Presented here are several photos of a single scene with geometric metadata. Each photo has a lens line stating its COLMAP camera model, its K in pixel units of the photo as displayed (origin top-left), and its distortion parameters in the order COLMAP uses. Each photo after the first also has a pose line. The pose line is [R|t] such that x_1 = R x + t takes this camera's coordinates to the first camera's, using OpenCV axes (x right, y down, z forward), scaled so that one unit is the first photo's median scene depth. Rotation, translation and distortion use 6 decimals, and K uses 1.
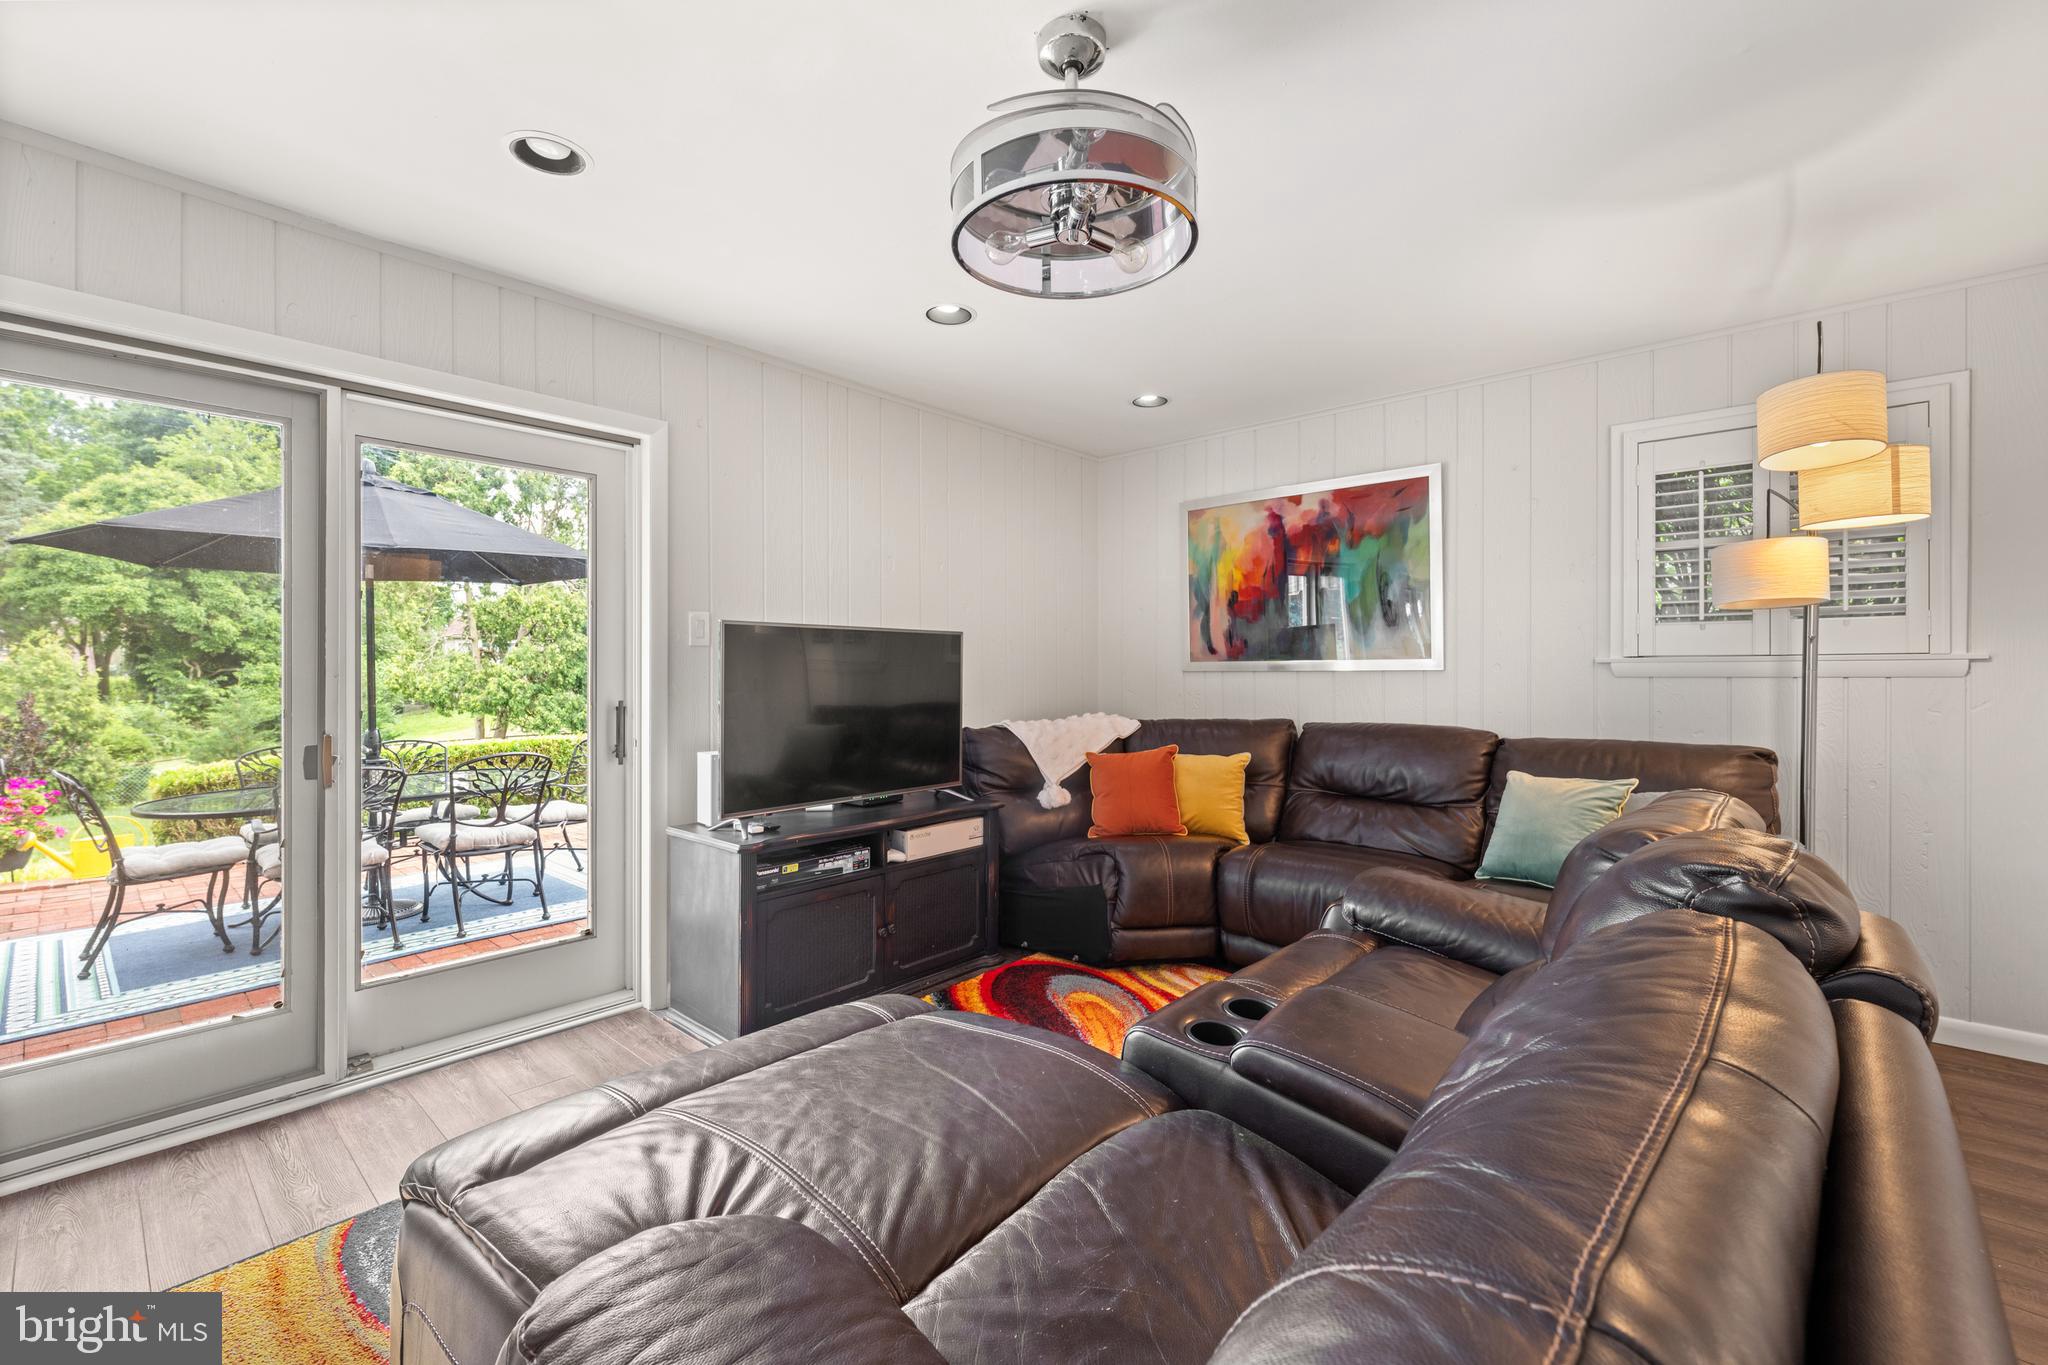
lens RADIAL K [[867.9, 0, 1014.7], [0, 867.9, 667.6], [0, 0, 1]] dist [-0.004678, 0.000142]
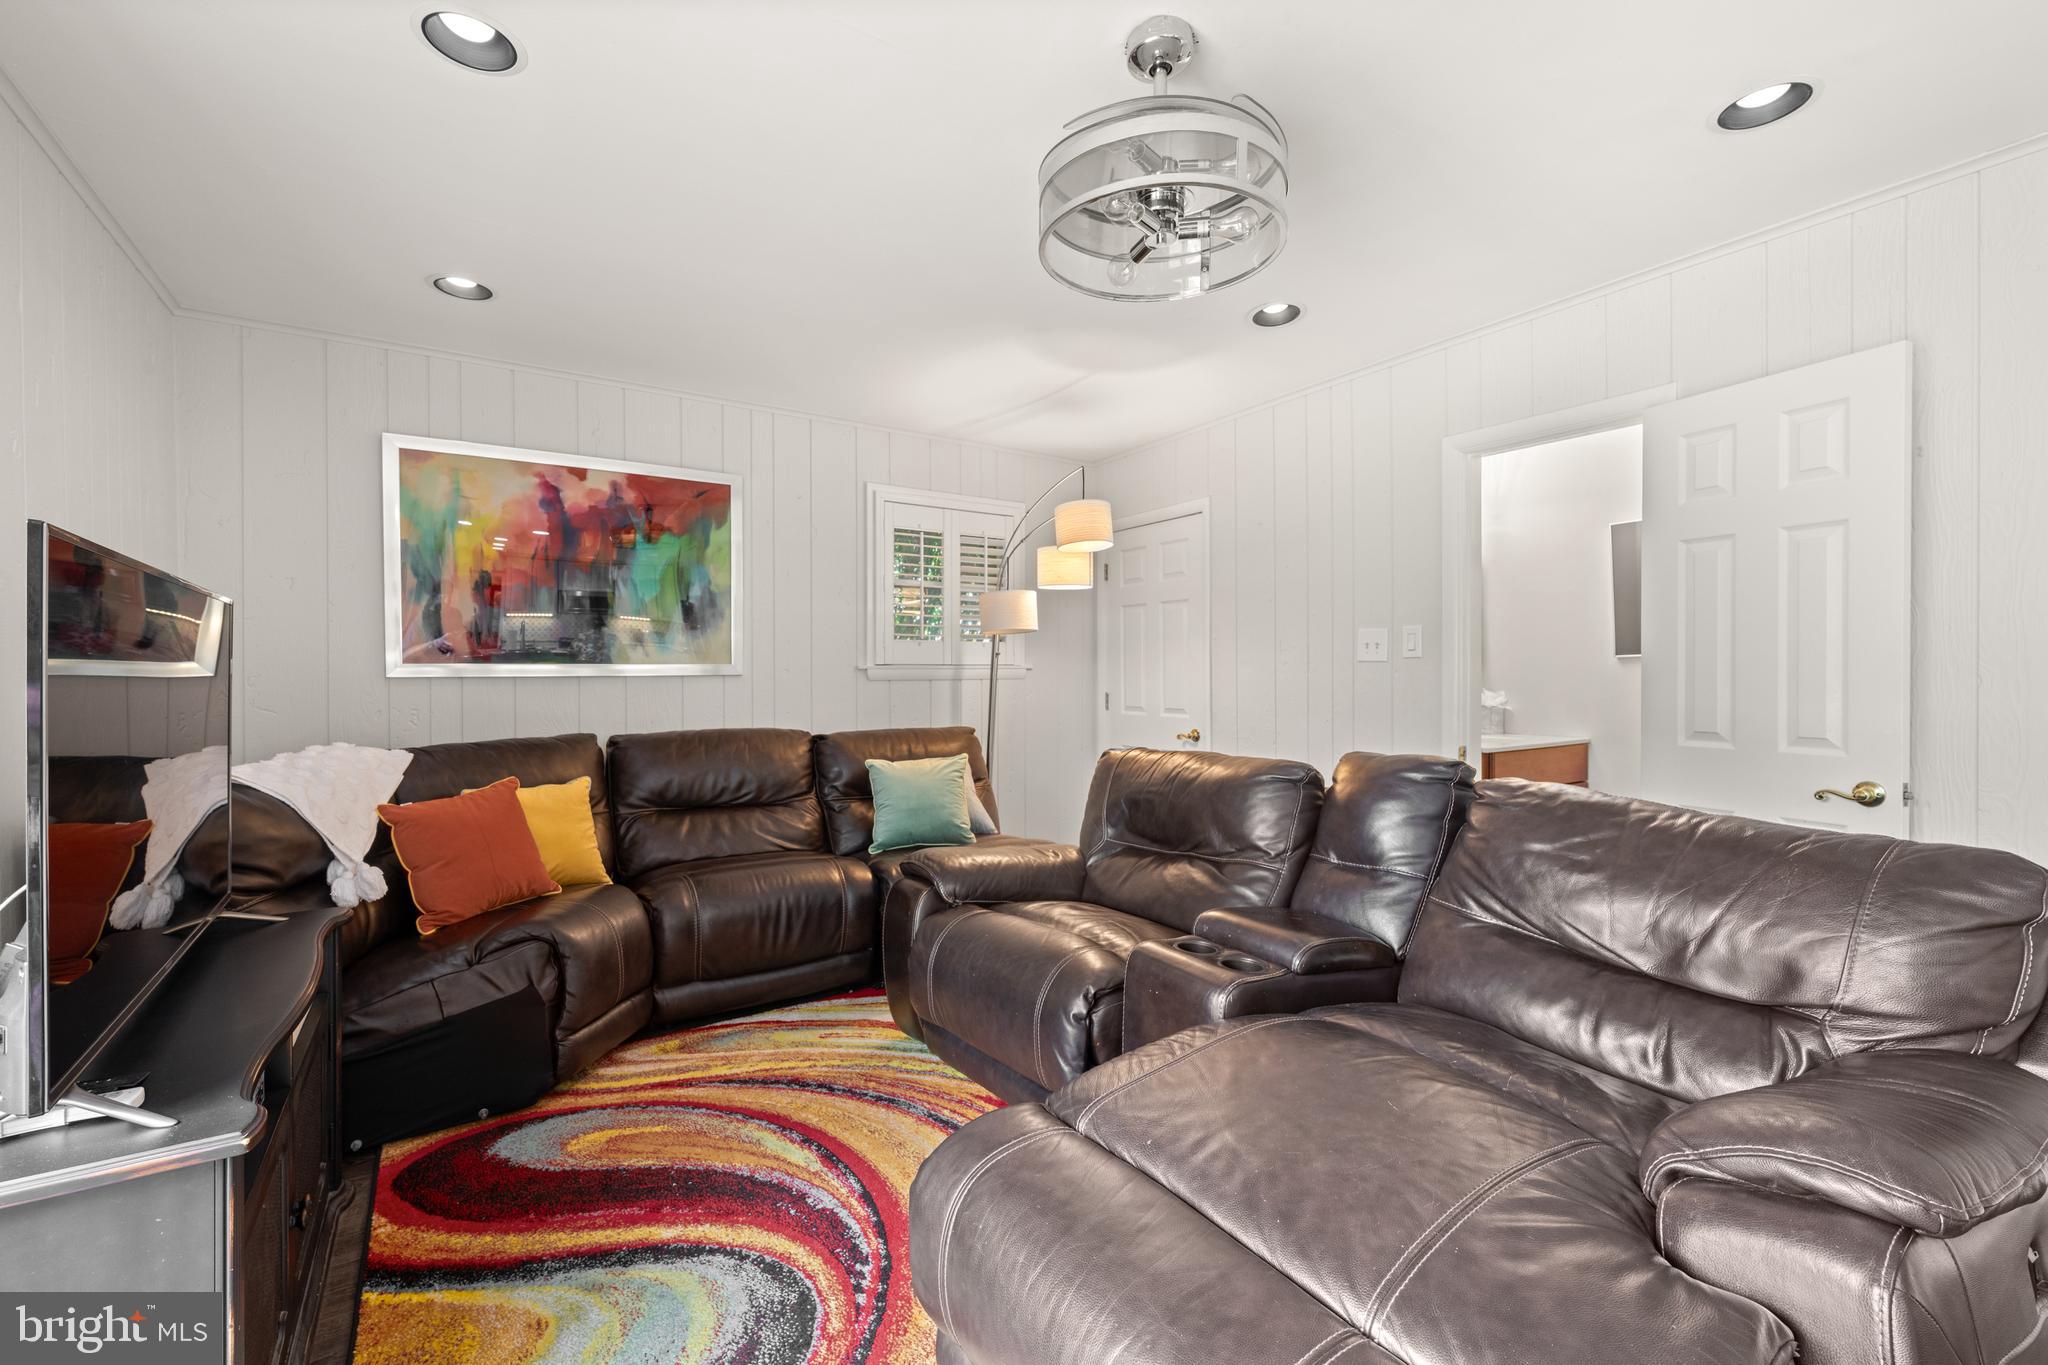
lens RADIAL K [[867.9, 0, 1014.9], [0, 867.9, 684.3], [0, 0, 1]] dist [-0.004678, 0.000142]
pose [[0.245990, -0.007669, 0.969242, -0.423558], [0.000935, 0.999970, 0.007675, 0.006076], [-0.969272, -0.000982, 0.245990, 0.414766]]
